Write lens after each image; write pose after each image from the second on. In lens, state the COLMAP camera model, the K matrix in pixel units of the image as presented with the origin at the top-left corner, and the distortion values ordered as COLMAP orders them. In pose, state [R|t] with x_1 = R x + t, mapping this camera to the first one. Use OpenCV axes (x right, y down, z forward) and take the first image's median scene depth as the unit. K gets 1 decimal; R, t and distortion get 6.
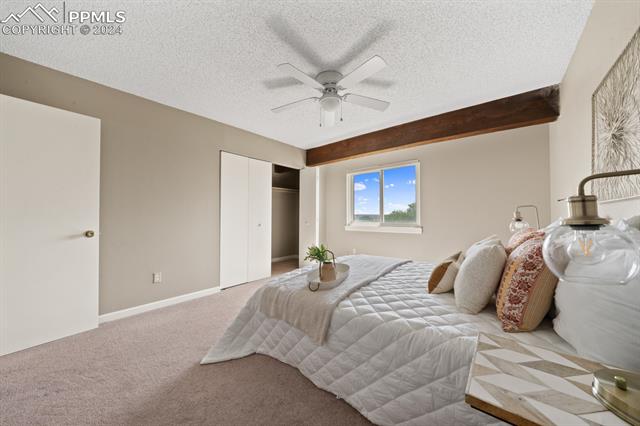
lens RADIAL K [[220.0, 0, 320.3], [0, 220.0, 213.6], [0, 0, 1]] dist [0.000042, 0.000007]
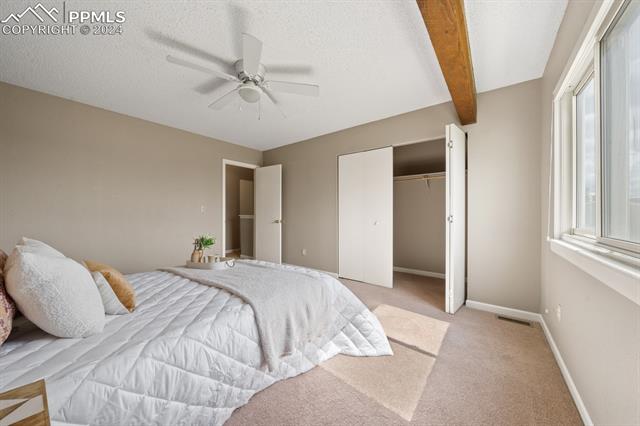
lens RADIAL K [[220.0, 0, 320.3], [0, 220.0, 213.6], [0, 0, 1]] dist [0.000042, 0.000007]
pose [[0.046730, -0.000441, -0.998907, 0.685660], [0.009770, 0.999952, 0.000016, 0.012720], [0.998860, -0.009760, 0.046732, 0.850194]]
